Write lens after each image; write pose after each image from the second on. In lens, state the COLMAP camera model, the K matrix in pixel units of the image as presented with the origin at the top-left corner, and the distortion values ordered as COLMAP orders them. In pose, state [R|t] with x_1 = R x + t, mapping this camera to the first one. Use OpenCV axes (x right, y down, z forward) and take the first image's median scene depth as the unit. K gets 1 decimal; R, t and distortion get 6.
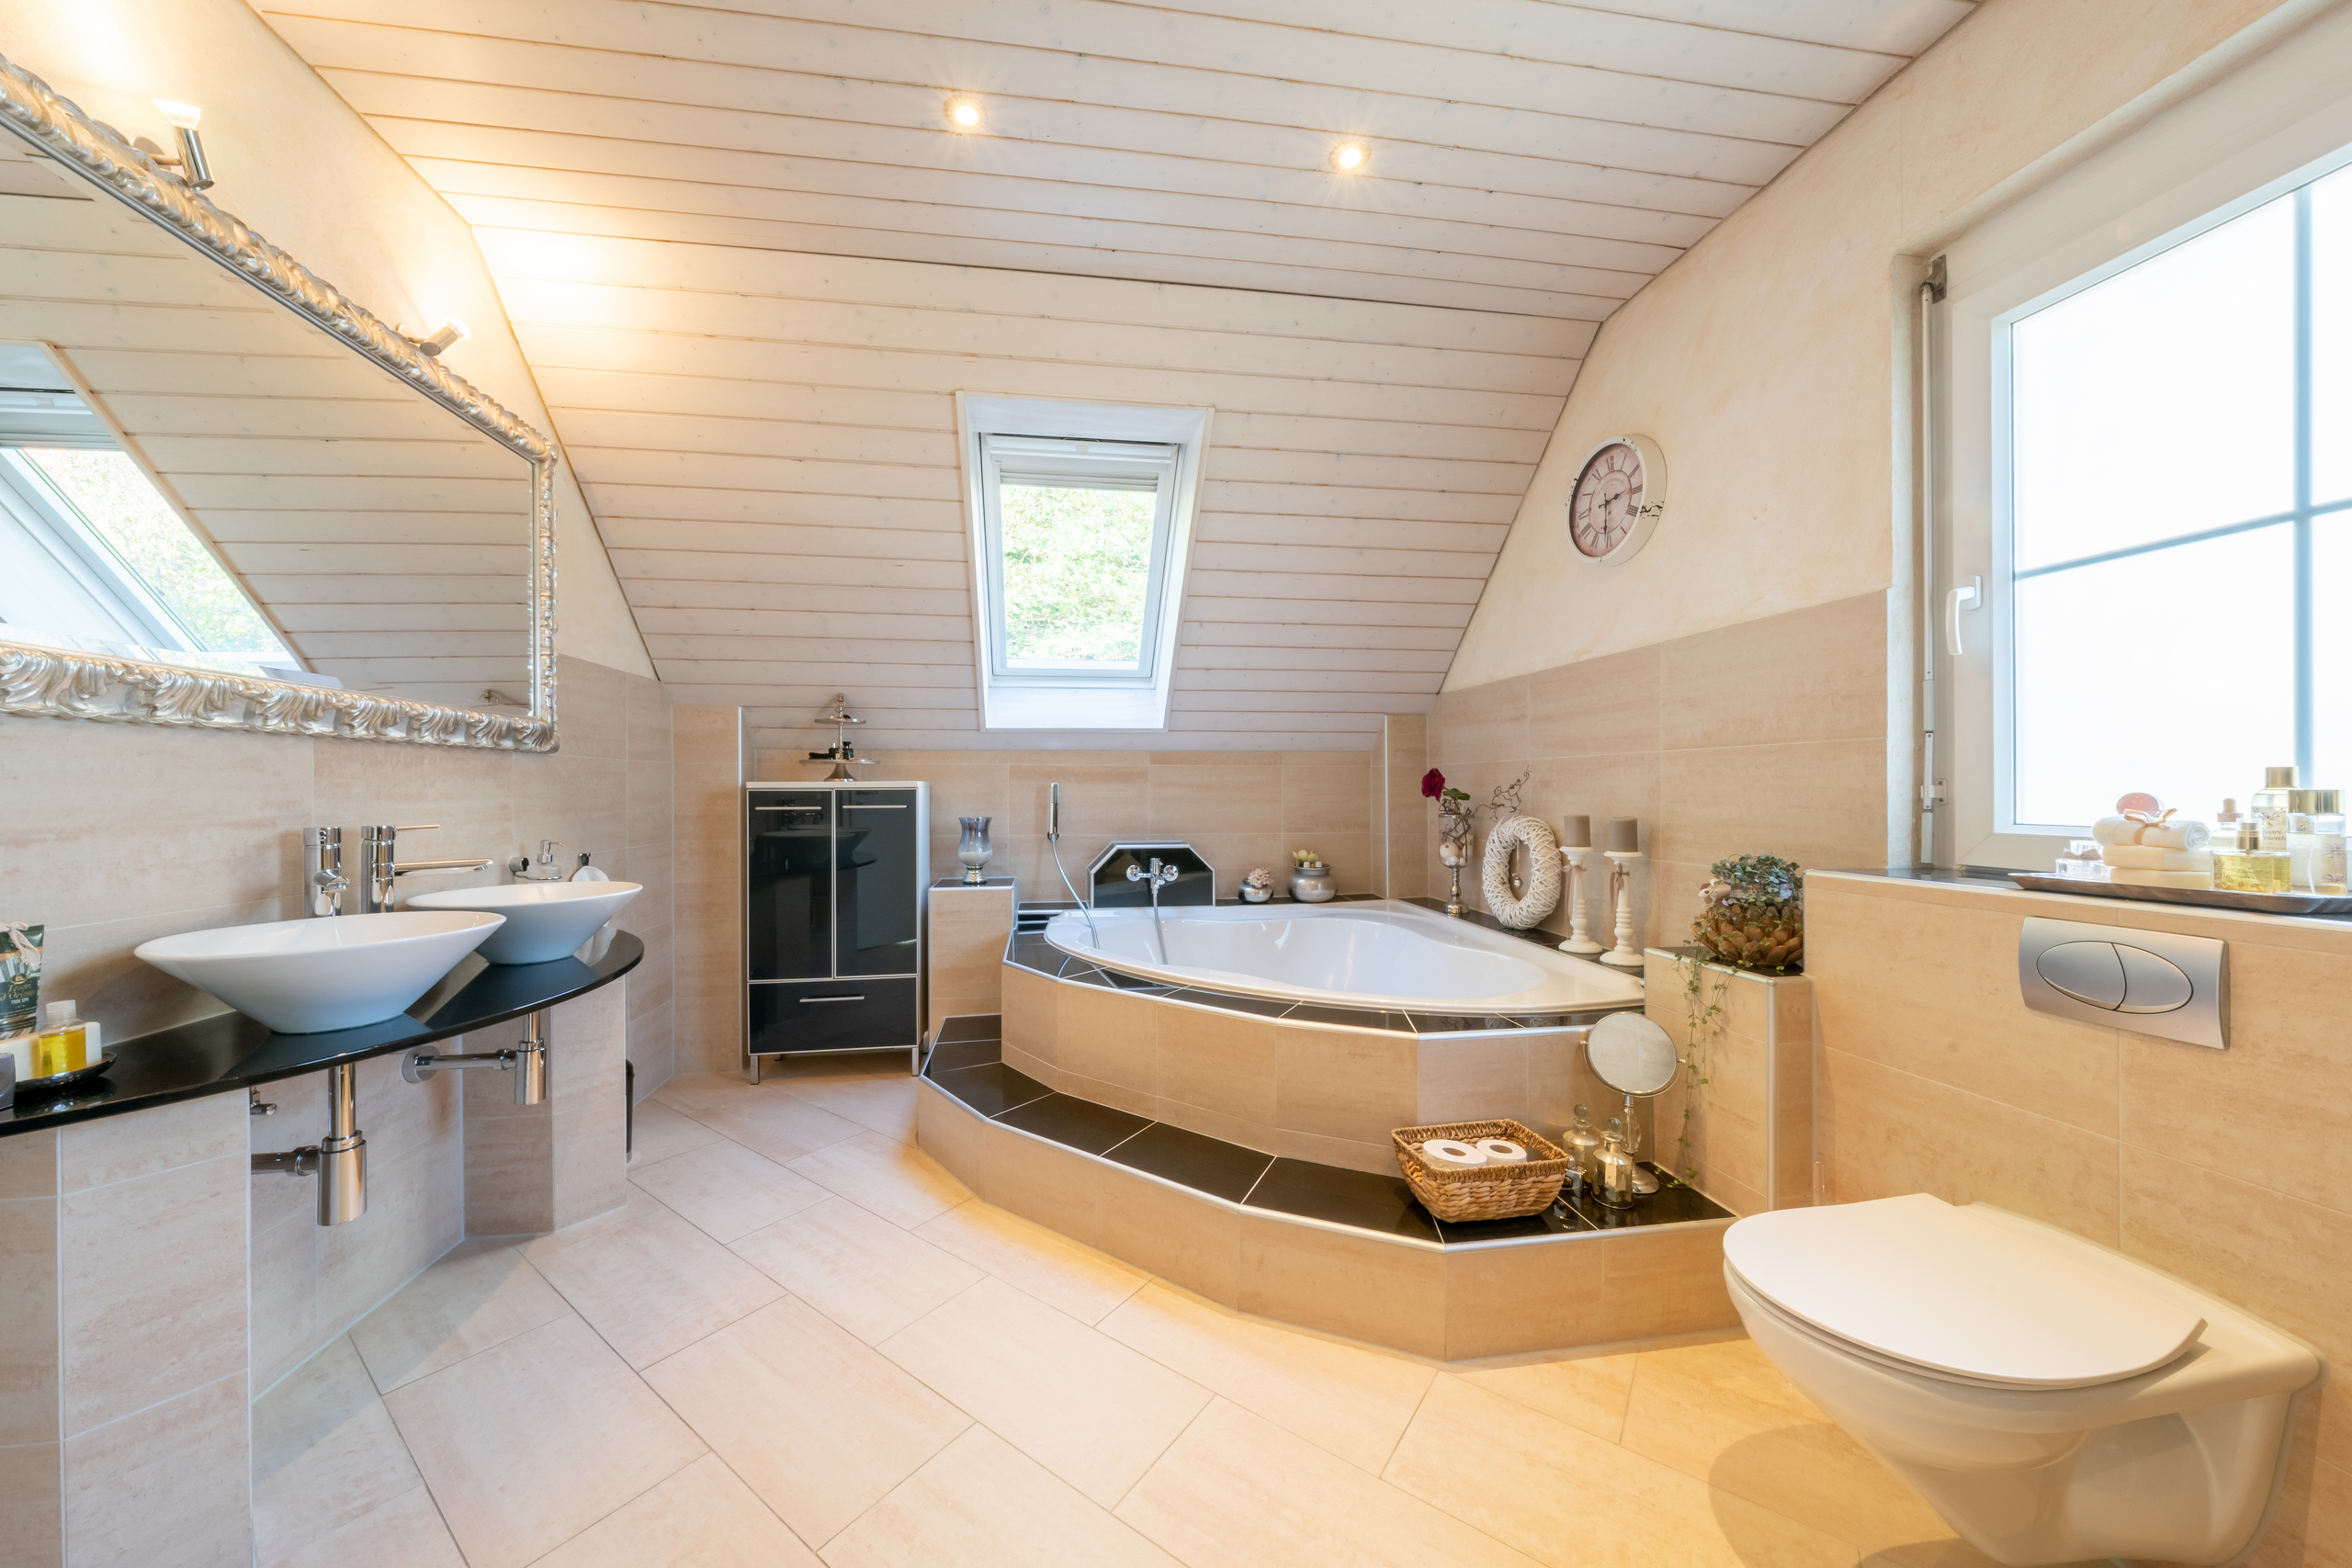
lens RADIAL K [[798.9, 0, 1172.7], [0, 798.9, 787.1], [0, 0, 1]] dist [-0.000369, -0.000044]
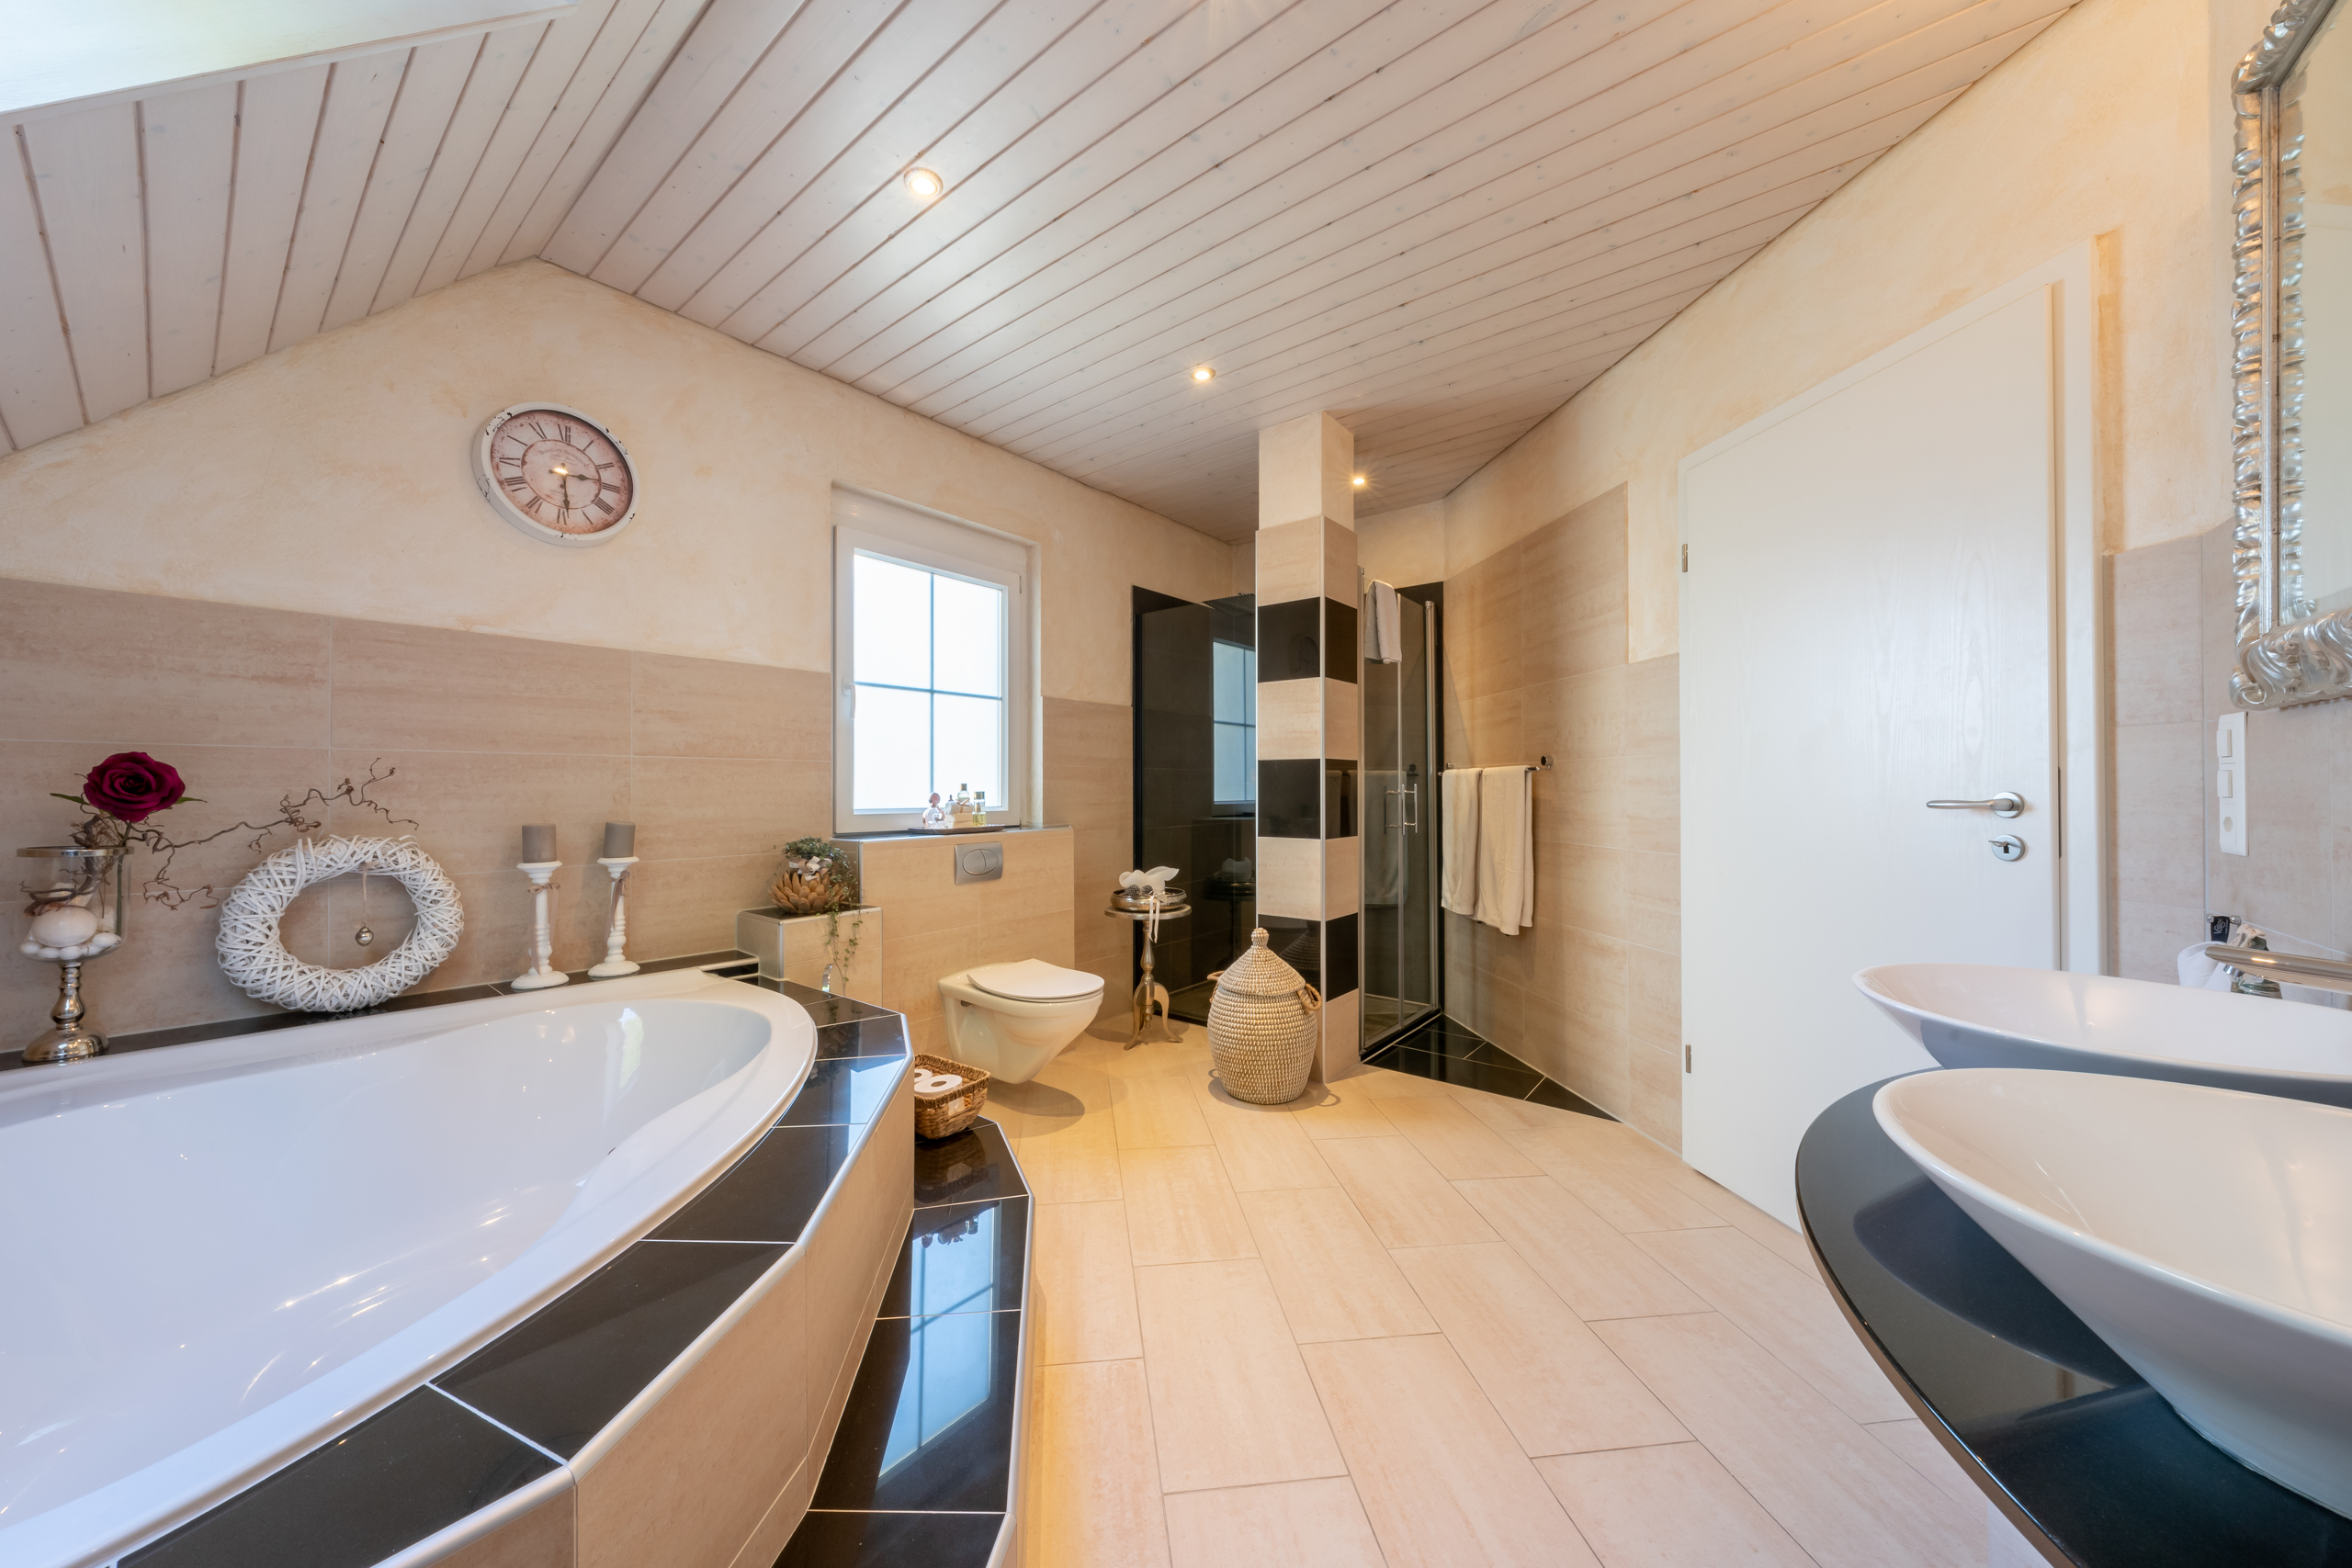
lens RADIAL K [[798.9, 0, 1181.9], [0, 798.9, 785.8], [0, 0, 1]] dist [-0.000369, -0.000044]
pose [[-0.678071, 0.013285, 0.734876, -0.615238], [0.007593, 0.999910, -0.011071, 0.010058], [-0.734957, -0.001927, -0.678111, 1.156745]]
